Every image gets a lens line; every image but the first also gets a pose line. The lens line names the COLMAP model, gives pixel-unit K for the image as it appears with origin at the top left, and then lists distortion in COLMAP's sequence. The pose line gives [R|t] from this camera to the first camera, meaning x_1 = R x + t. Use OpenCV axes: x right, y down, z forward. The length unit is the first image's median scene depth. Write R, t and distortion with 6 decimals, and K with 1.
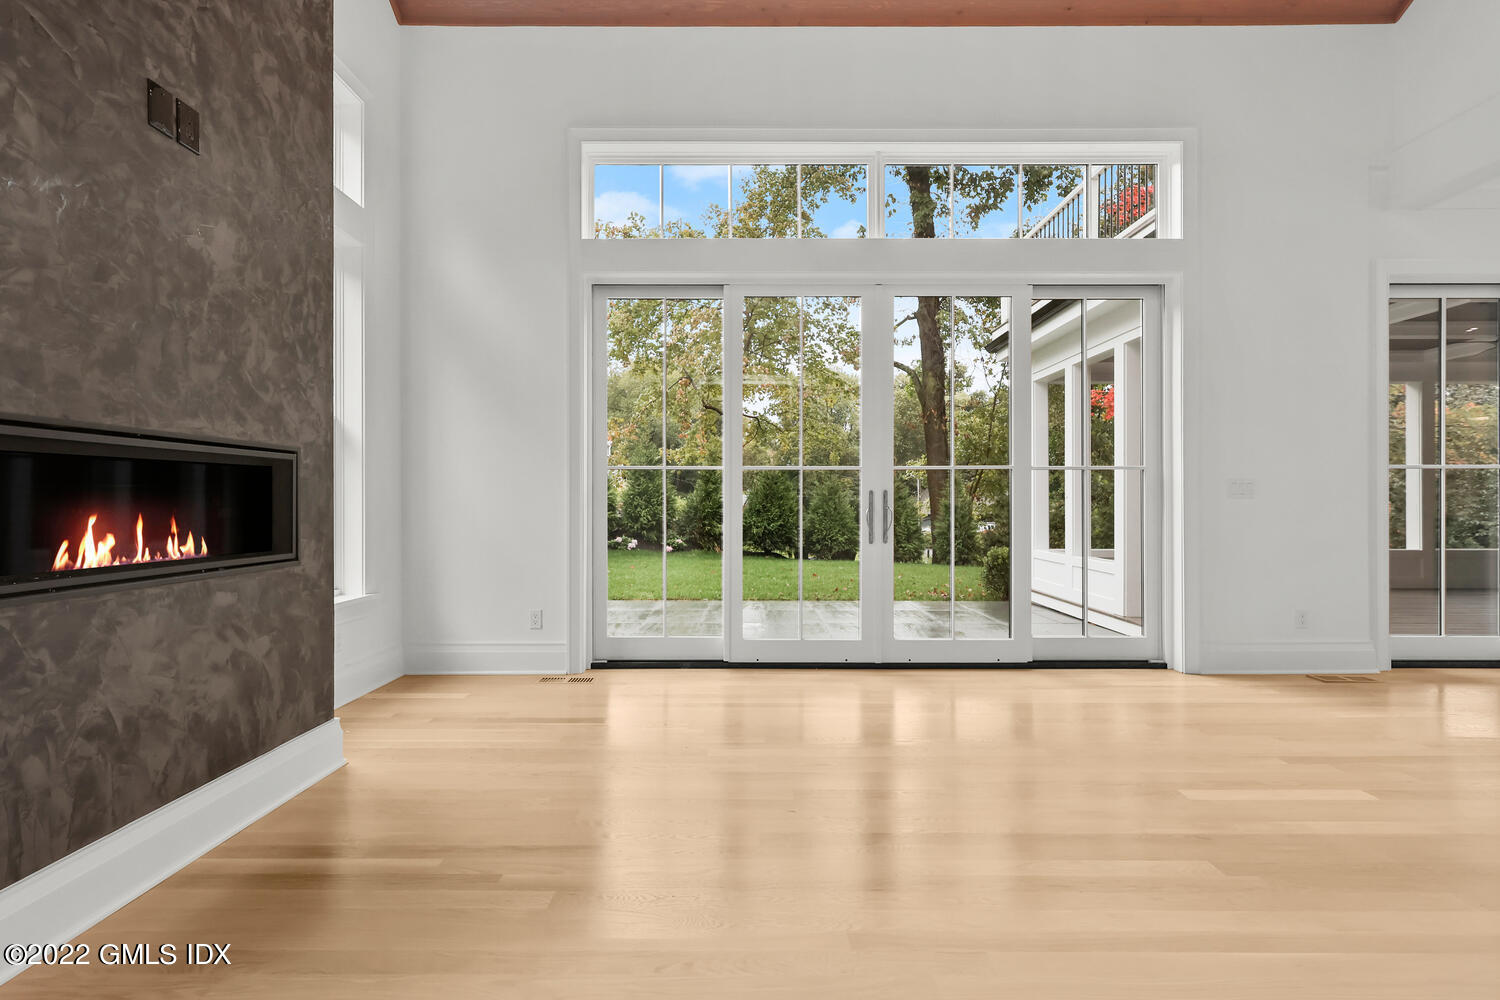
lens RADIAL K [[707.2, 0, 743.2], [0, 707.2, 502.2], [0, 0, 1]] dist [-0.002857, 0.000018]
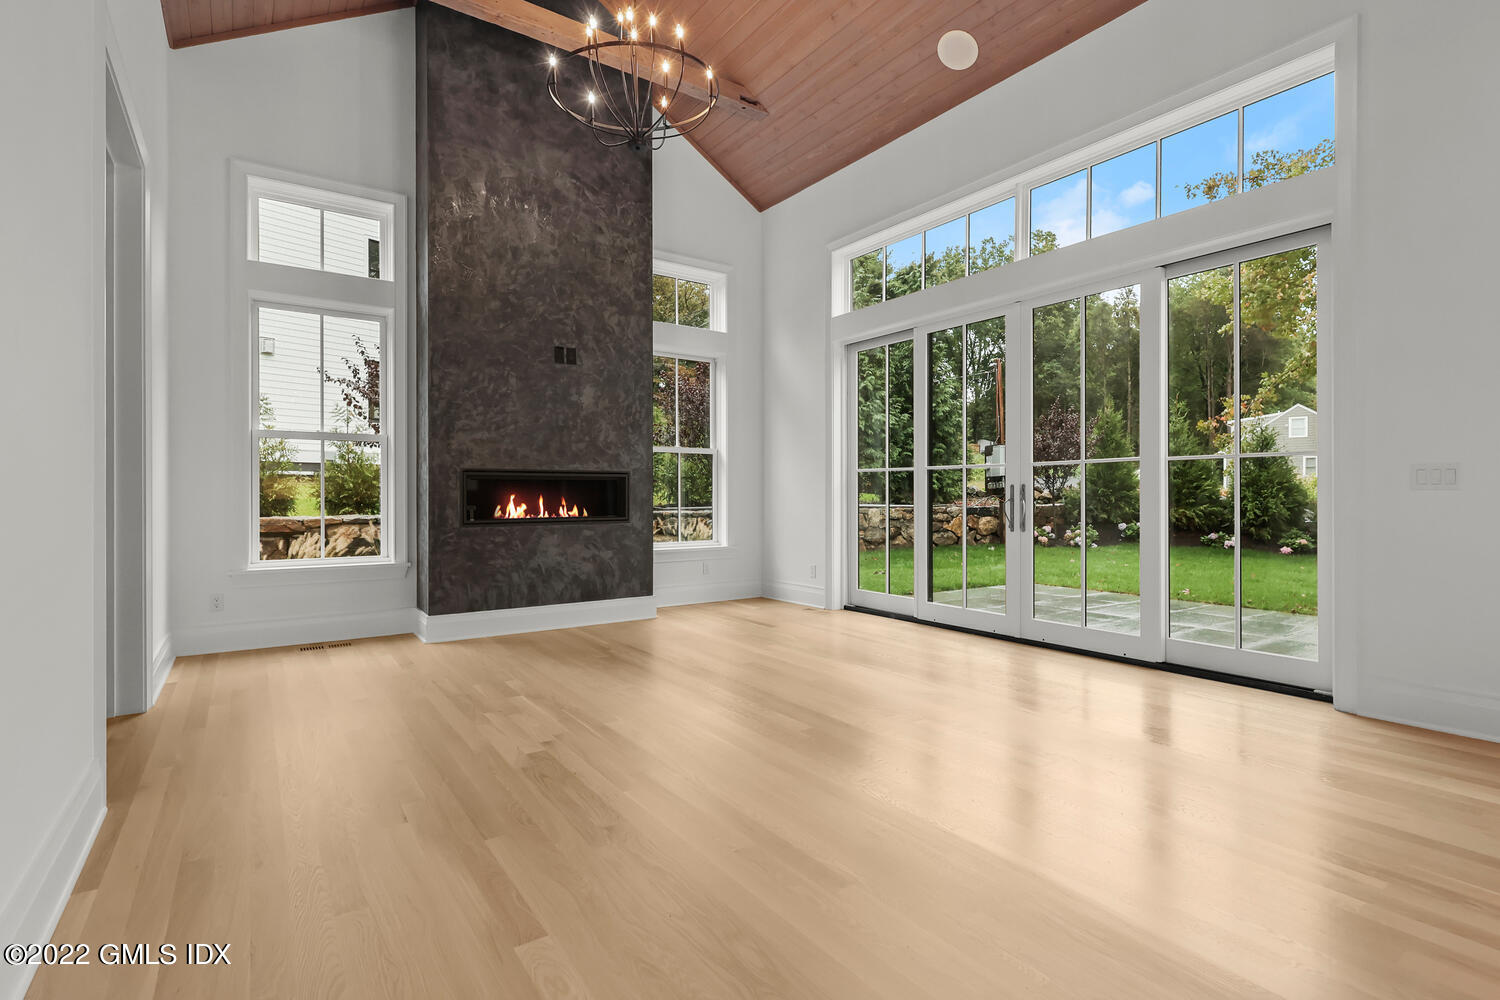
lens RADIAL K [[707.2, 0, 741.6], [0, 707.2, 495.2], [0, 0, 1]] dist [-0.002857, 0.000018]
pose [[0.571238, 0.000192, -0.820784, 1.673728], [0.000960, 0.999999, 0.000902, -0.001861], [0.820784, -0.001303, 0.571238, -0.011356]]
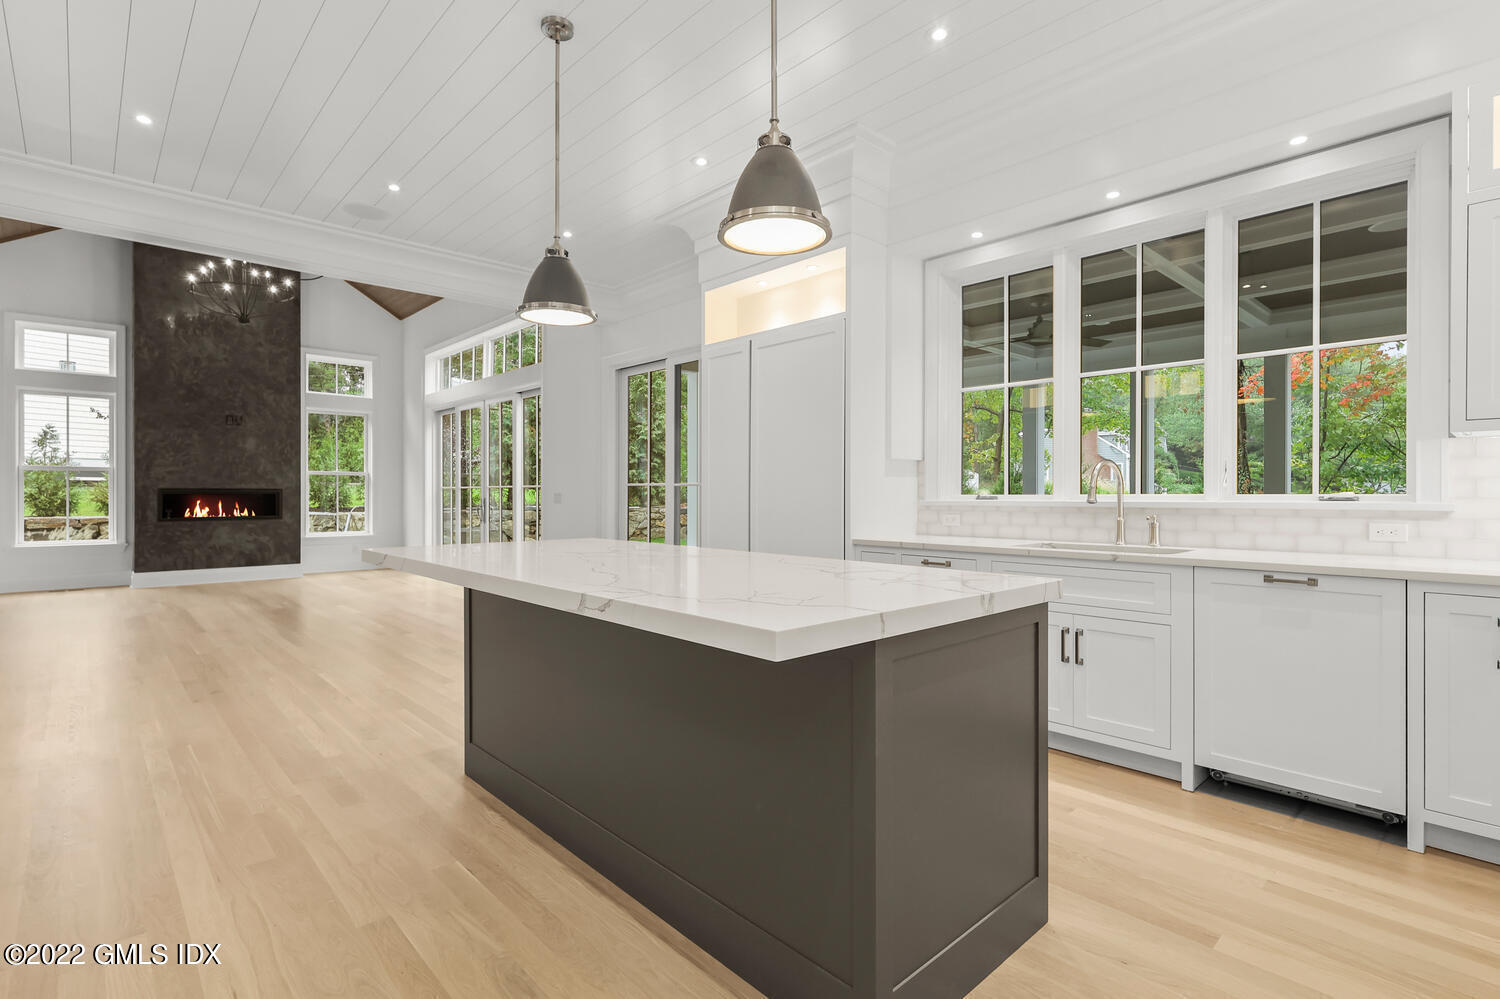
lens RADIAL K [[707.2, 0, 742.7], [0, 707.2, 497.9], [0, 0, 1]] dist [-0.002857, 0.000018]
pose [[0.681689, 0.007259, -0.731606, 4.403935], [-0.003922, 0.999973, 0.006268, -0.069905], [0.731632, -0.001403, 0.681699, 0.254735]]
